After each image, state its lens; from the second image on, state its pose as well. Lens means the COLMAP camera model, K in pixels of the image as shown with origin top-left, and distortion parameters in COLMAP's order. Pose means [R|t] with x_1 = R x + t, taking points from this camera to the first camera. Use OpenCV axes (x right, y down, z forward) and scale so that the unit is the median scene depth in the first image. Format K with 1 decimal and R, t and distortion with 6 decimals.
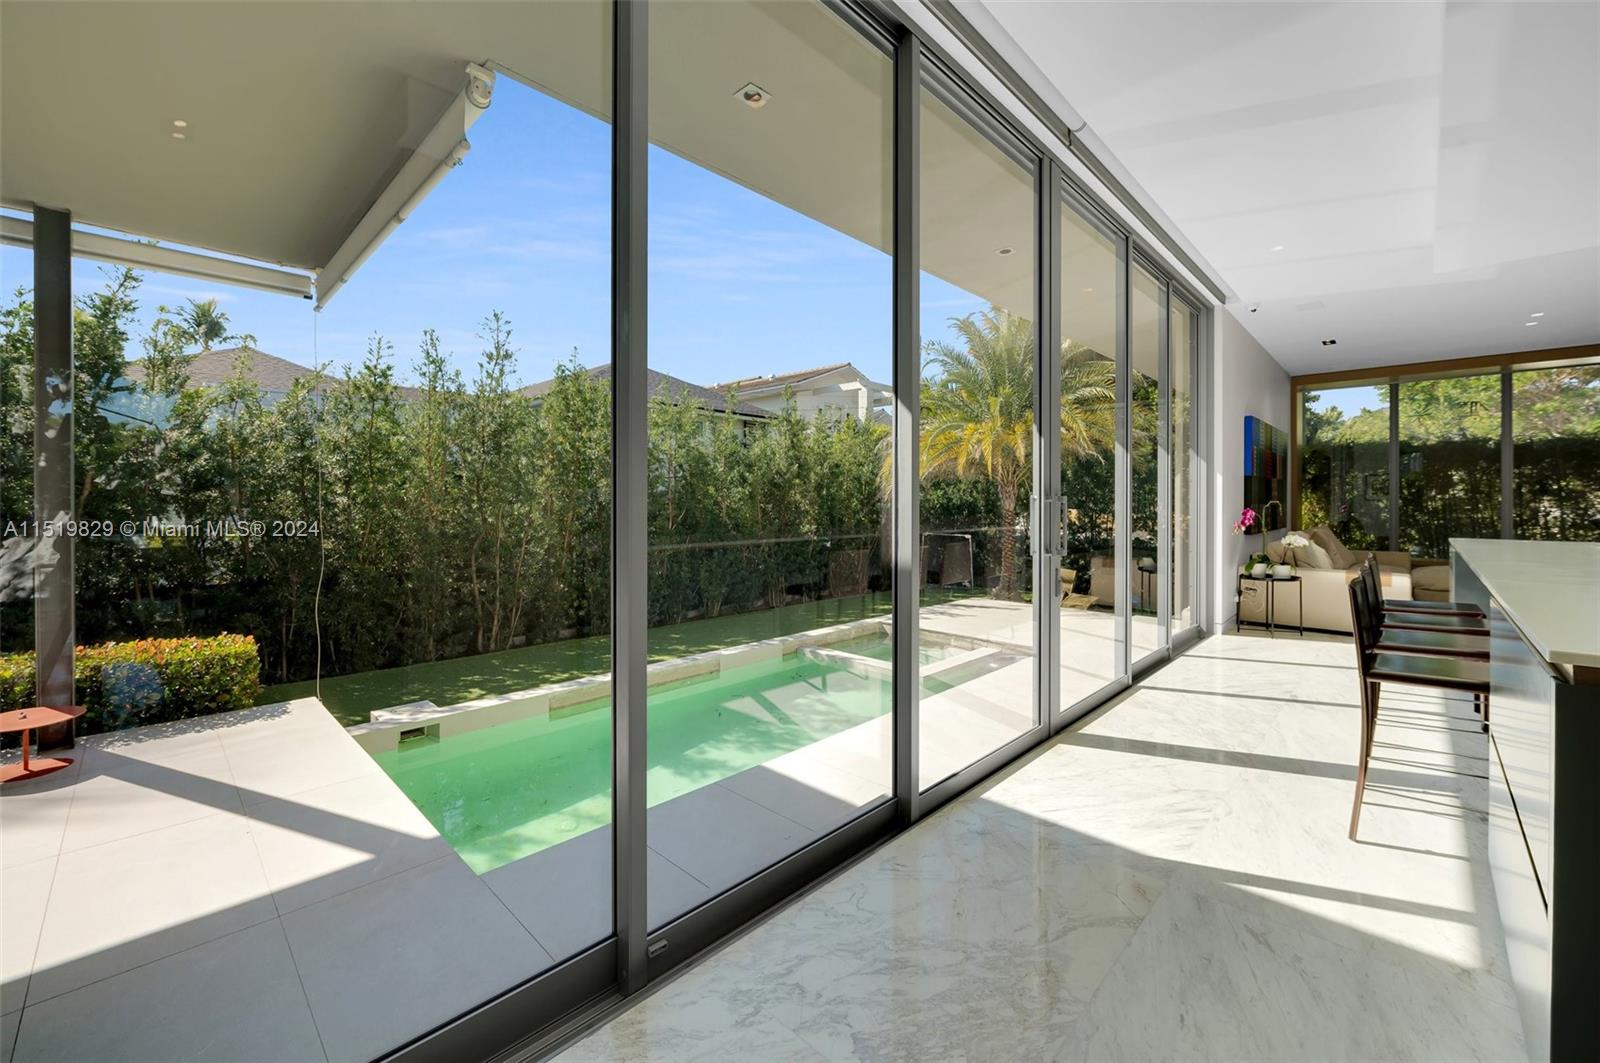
lens RADIAL K [[631.4, 0, 823.8], [0, 631.4, 502.6], [0, 0, 1]] dist [-0.001217, -0.000166]
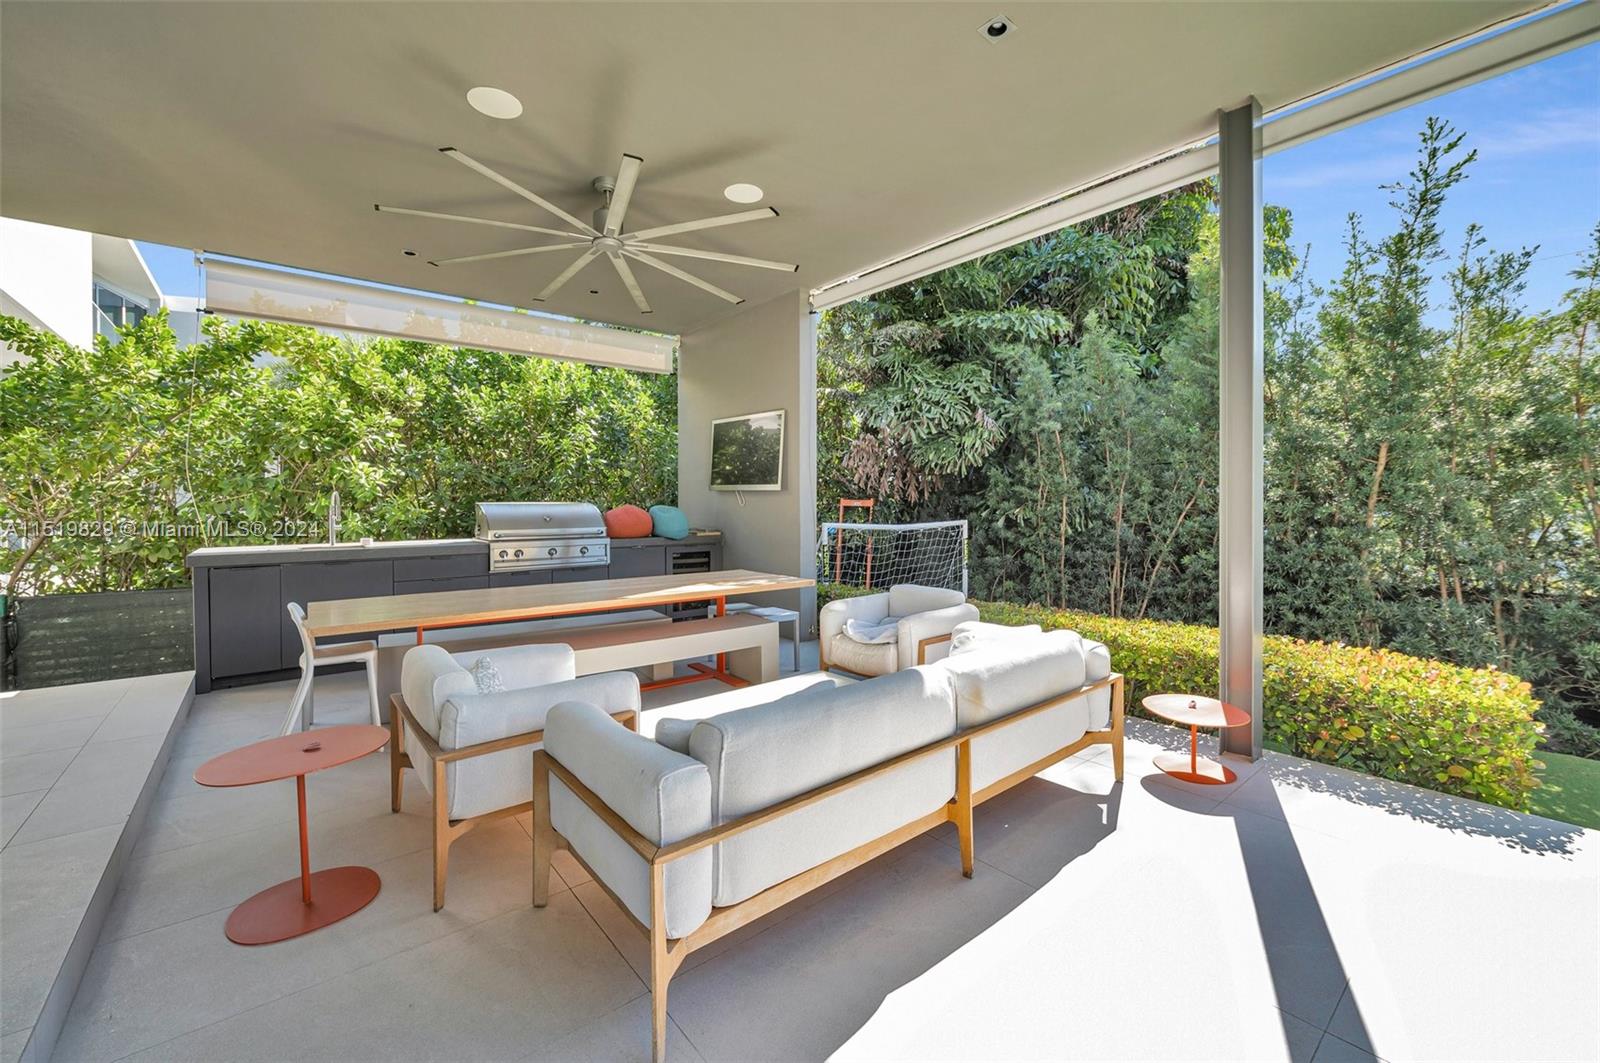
lens RADIAL K [[637.2, 0, 817.2], [0, 637.2, 513.7], [0, 0, 1]] dist [-0.000060, 0.000178]
pose [[-0.128138, 0.017202, -0.991607, -0.249125], [0.004816, 0.999849, 0.016723, 0.040177], [0.991745, -0.002633, -0.128202, 0.451127]]
